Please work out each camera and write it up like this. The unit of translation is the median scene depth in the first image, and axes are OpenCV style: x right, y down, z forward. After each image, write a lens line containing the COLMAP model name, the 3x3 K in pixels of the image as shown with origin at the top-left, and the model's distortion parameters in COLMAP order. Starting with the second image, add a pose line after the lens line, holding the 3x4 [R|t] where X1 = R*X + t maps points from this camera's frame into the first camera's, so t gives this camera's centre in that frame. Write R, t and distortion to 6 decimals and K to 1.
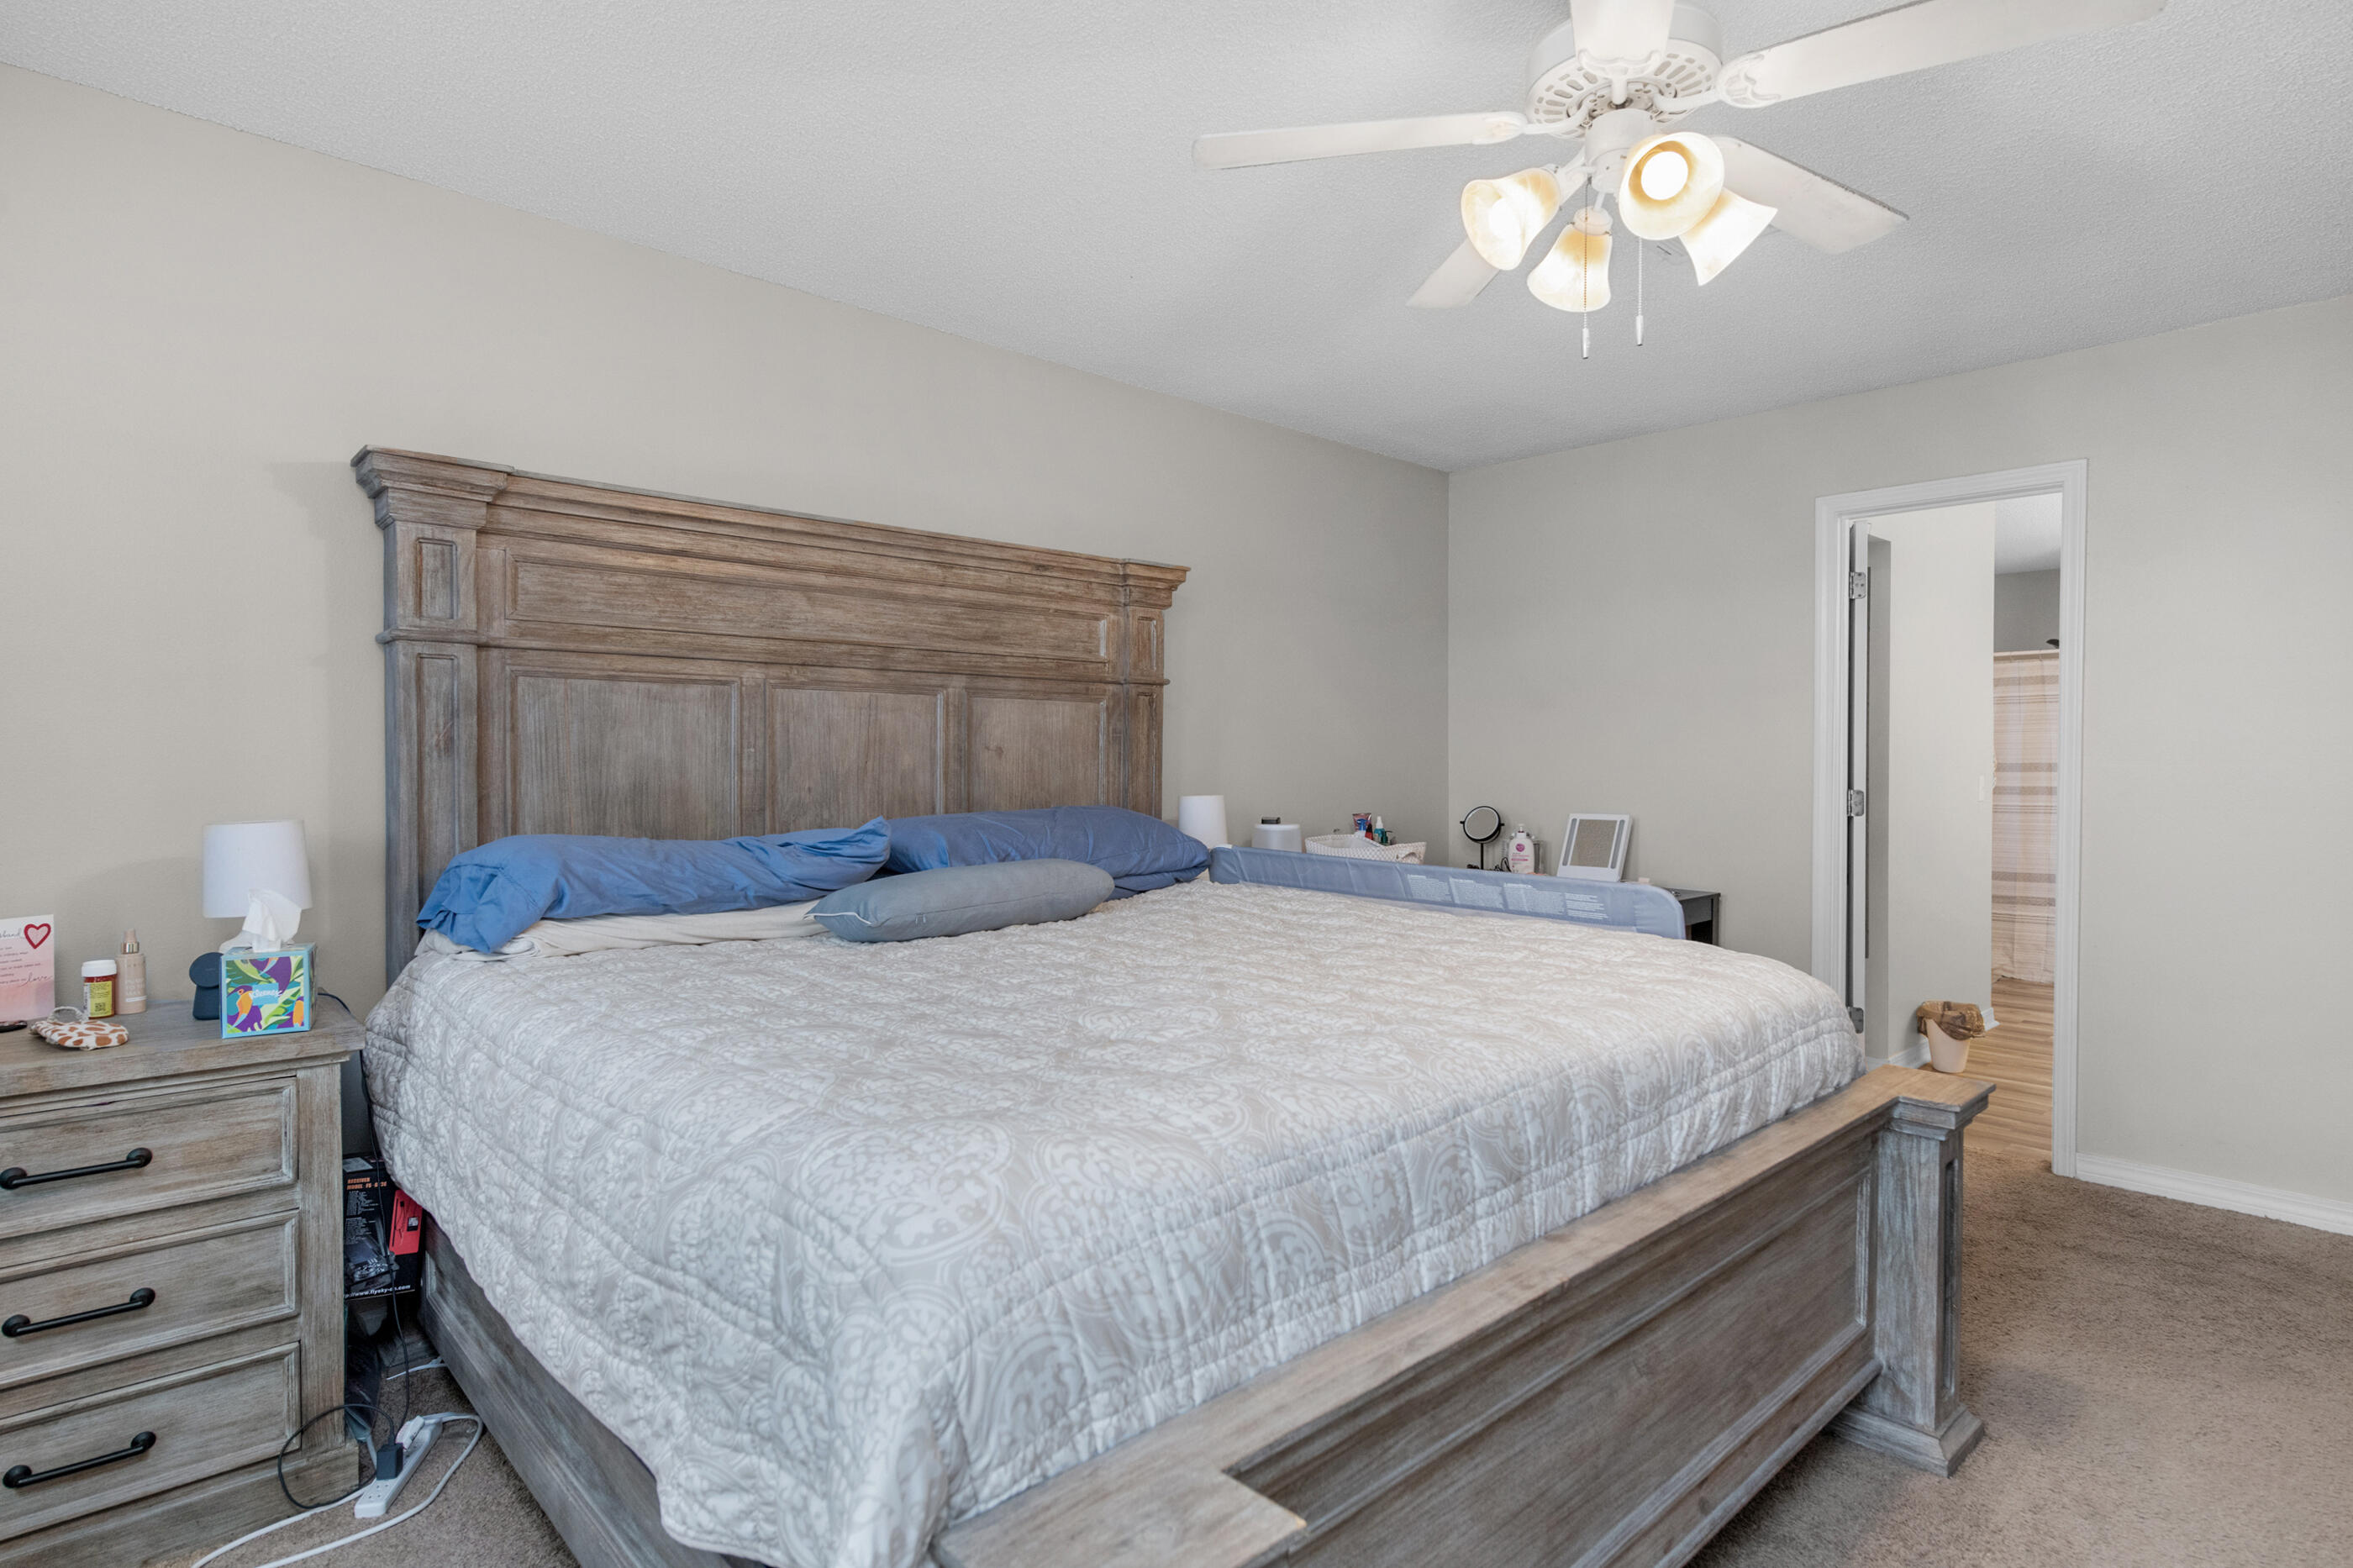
lens RADIAL K [[1228.3, 0, 1181.1], [0, 1228.3, 777.5], [0, 0, 1]] dist [0.001941, 0.000146]
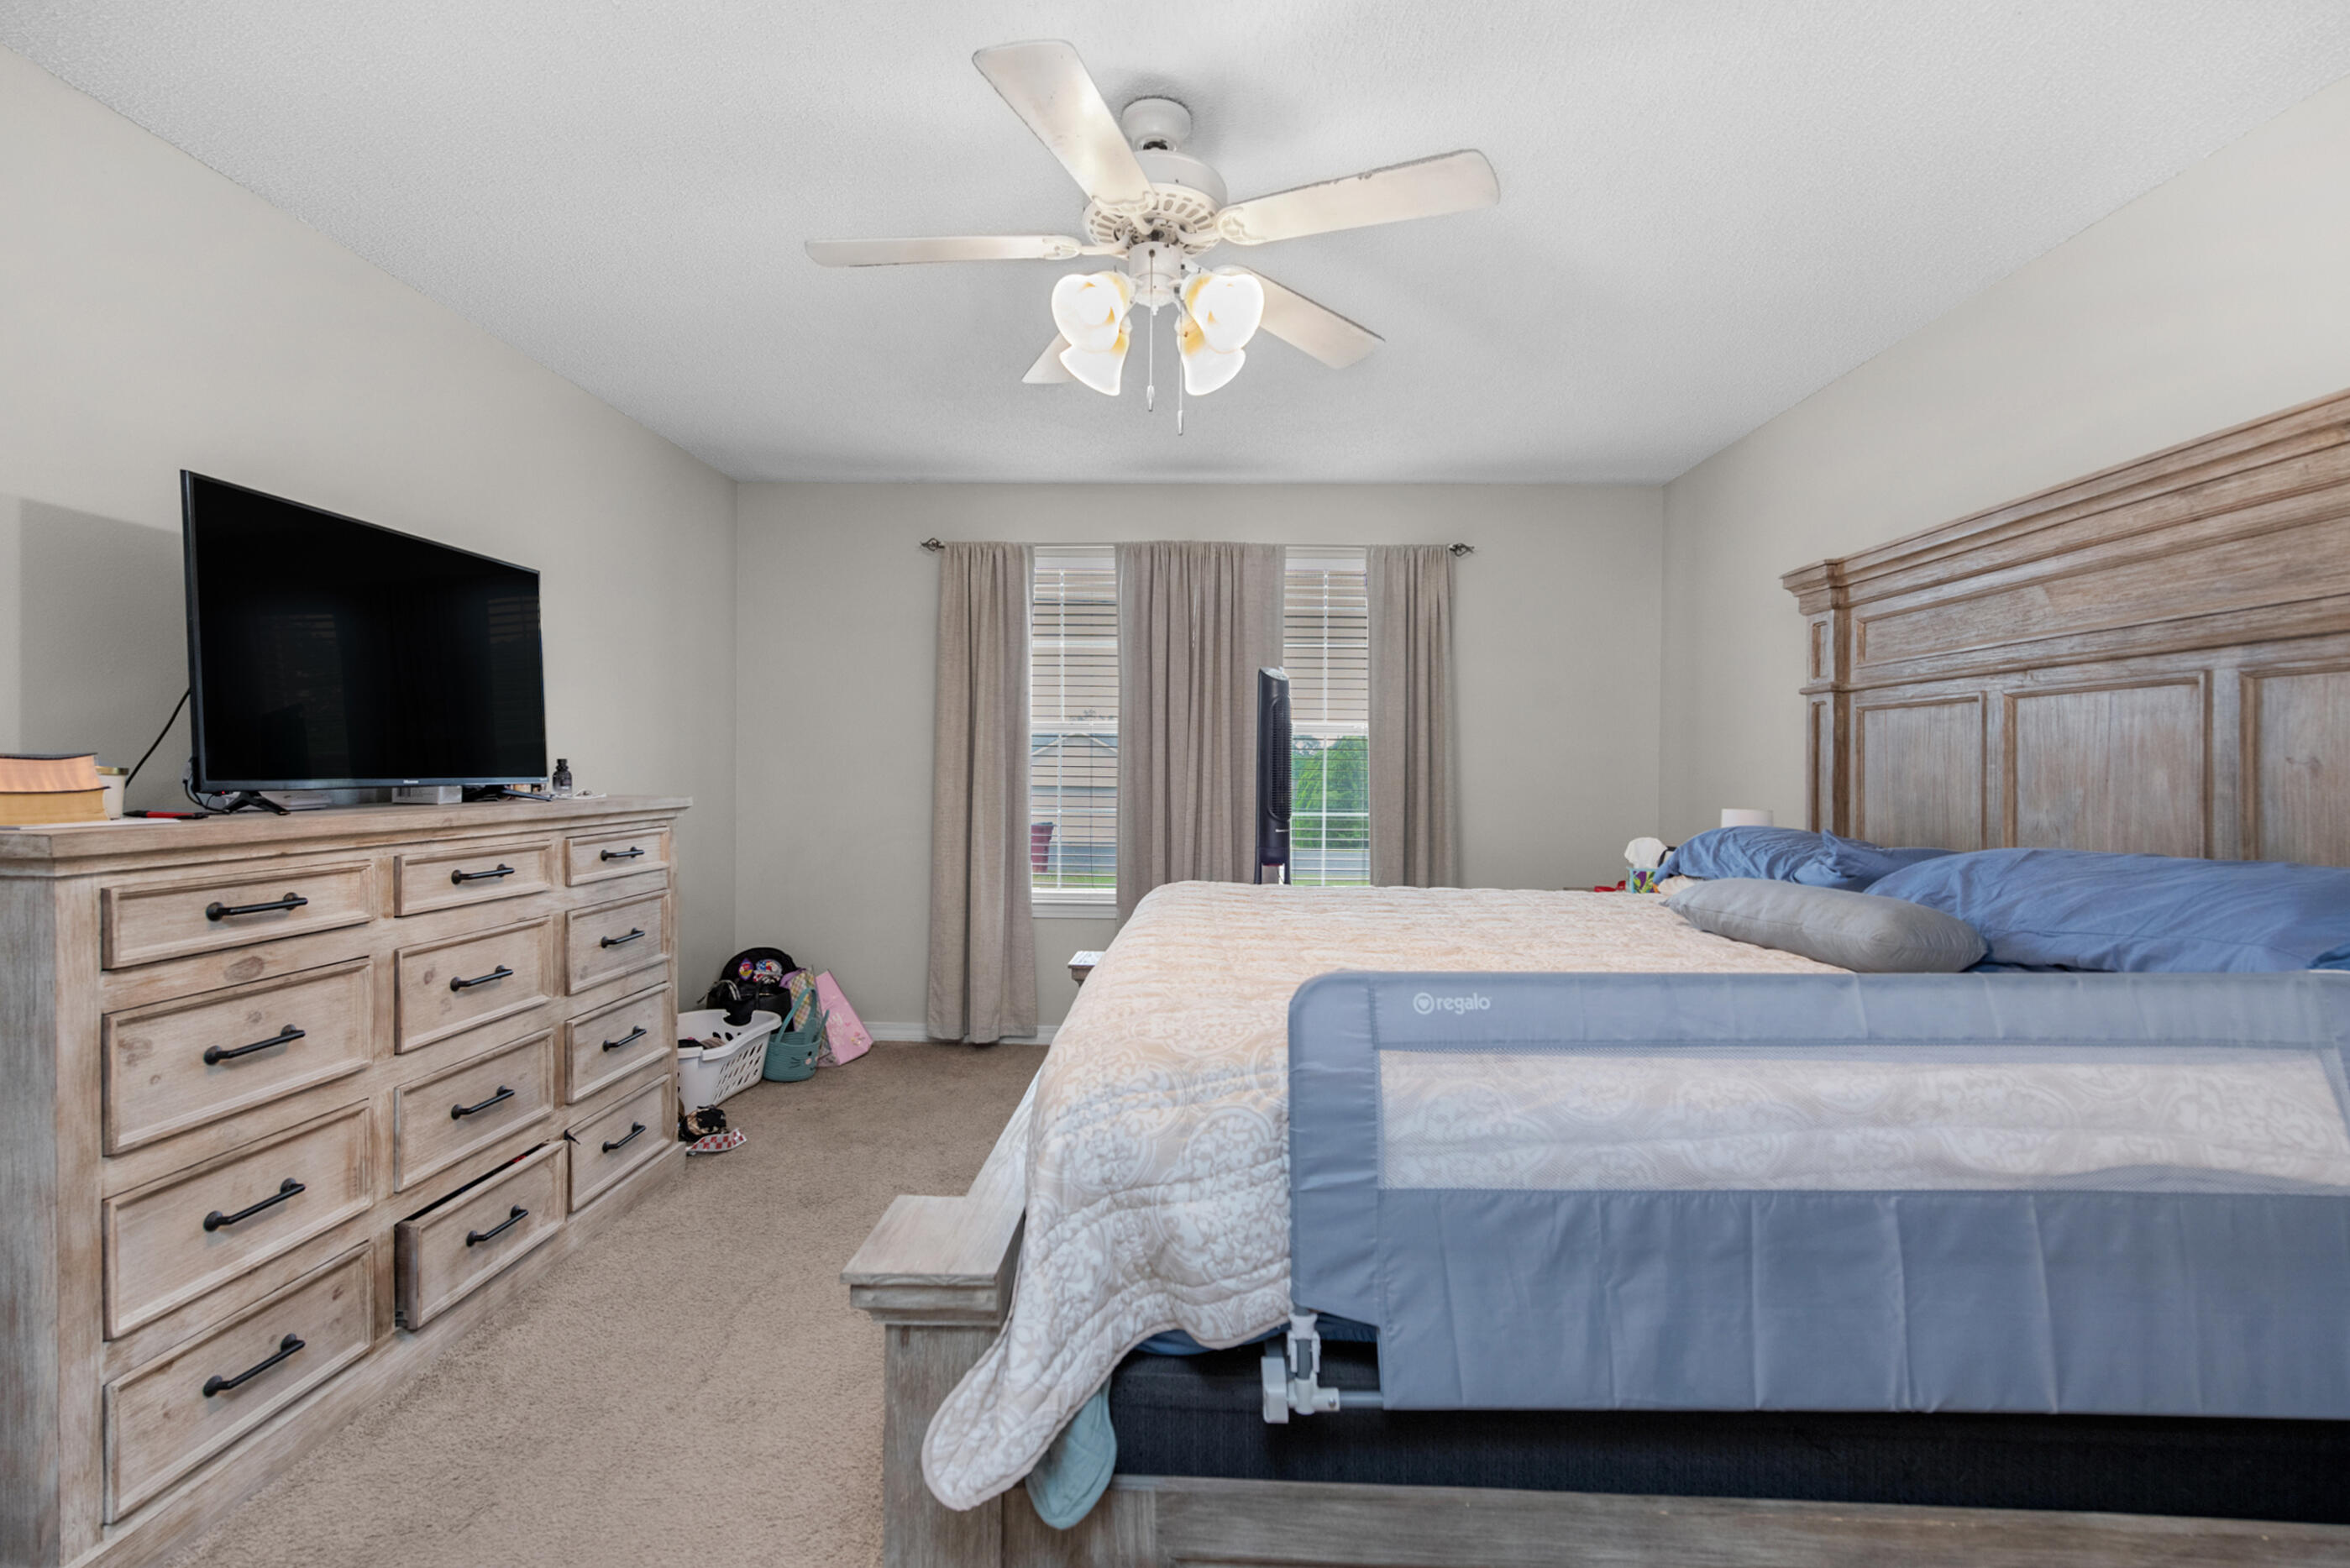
lens RADIAL K [[1040.6, 0, 1161.9], [0, 1040.6, 773.1], [0, 0, 1]] dist [-0.012791, -0.001324]
pose [[-0.711974, 0.001583, -0.702204, 0.631348], [-0.011656, 0.999833, 0.014072, -0.019720], [0.702109, 0.018204, -0.711837, 1.051559]]
